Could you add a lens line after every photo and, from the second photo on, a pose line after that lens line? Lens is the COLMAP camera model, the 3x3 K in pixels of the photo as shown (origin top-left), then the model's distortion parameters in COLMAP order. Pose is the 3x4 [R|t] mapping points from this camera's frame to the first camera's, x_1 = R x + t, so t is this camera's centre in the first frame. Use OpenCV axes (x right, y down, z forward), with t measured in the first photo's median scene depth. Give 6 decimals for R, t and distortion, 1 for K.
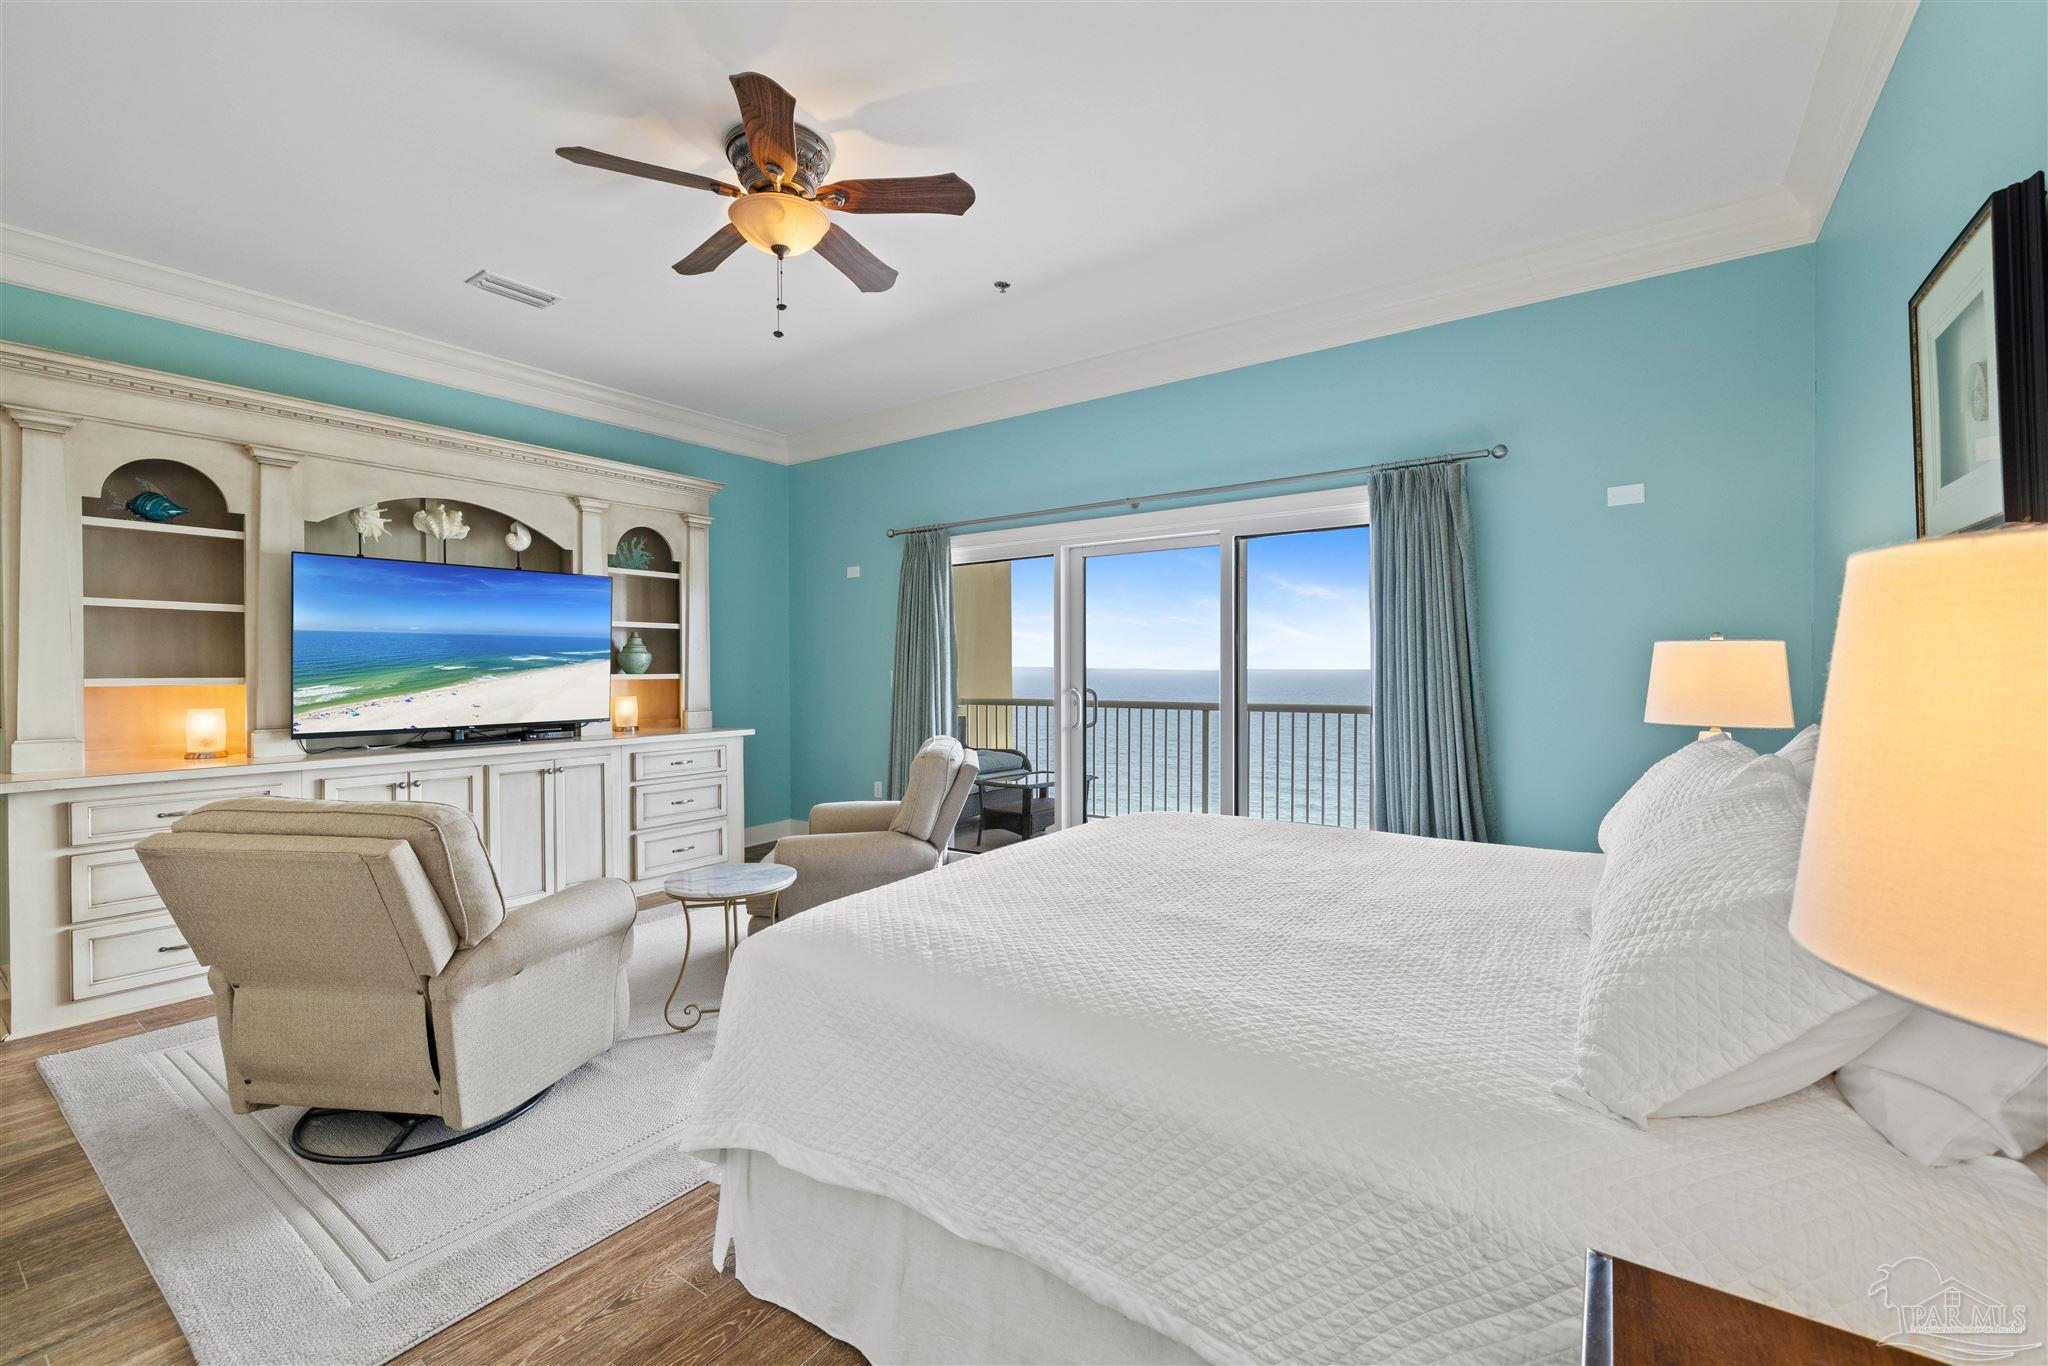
lens RADIAL K [[861.1, 0, 1020.6], [0, 861.1, 669.9], [0, 0, 1]] dist [-0.000372, 0.000622]
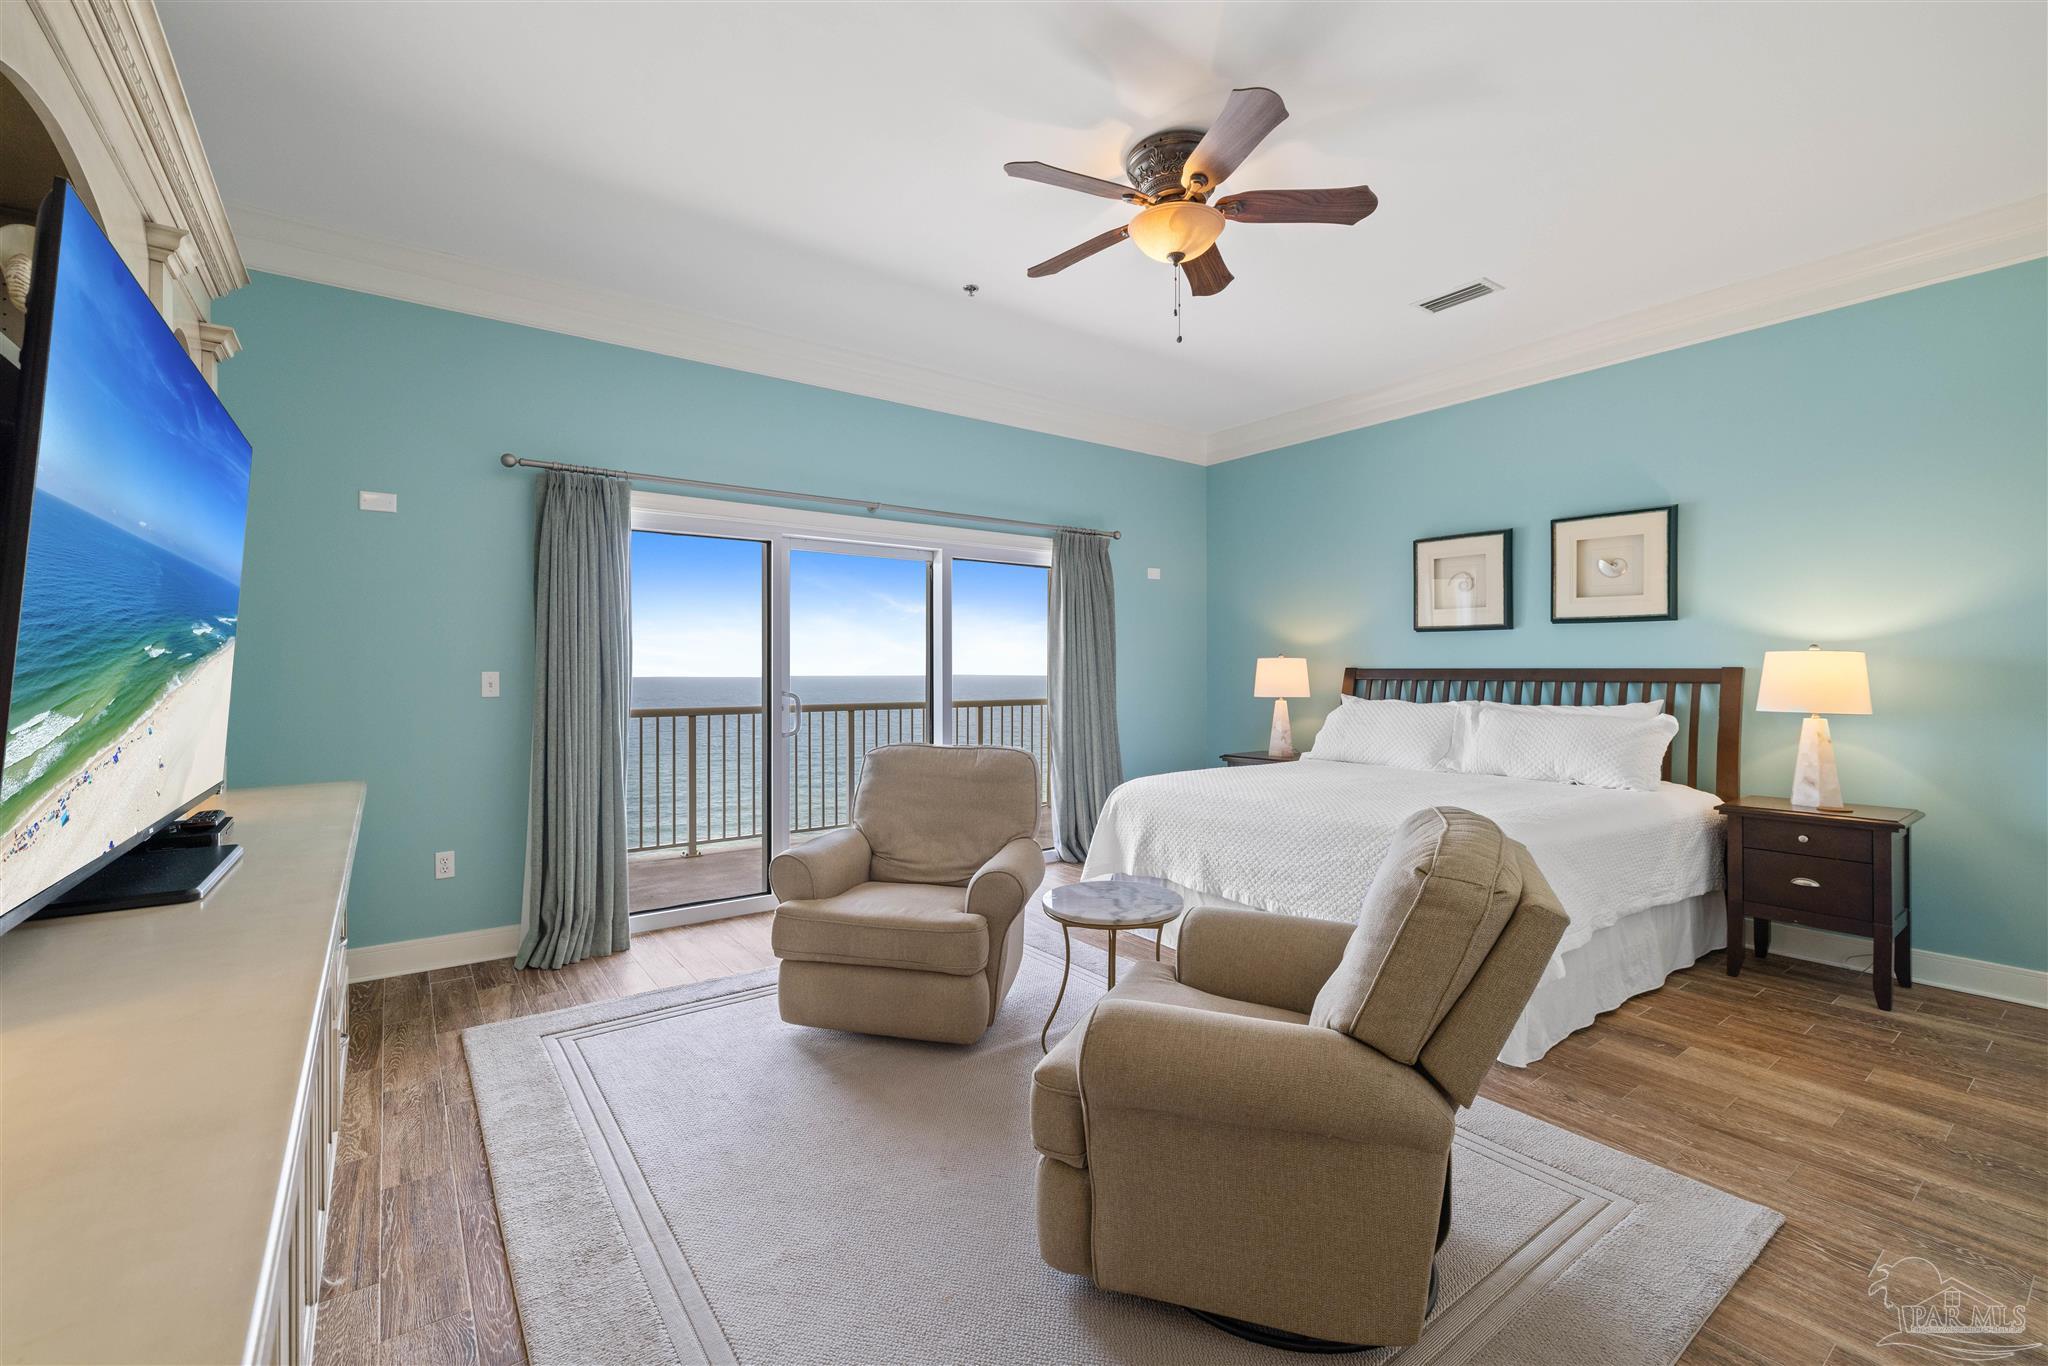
lens RADIAL K [[861.1, 0, 1016.4], [0, 861.1, 683.9], [0, 0, 1]] dist [-0.000372, 0.000622]
pose [[0.308757, -0.010648, 0.951081, -0.823989], [0.000062, 0.999938, 0.011175, 0.002670], [-0.951141, -0.003392, 0.308738, 0.554067]]
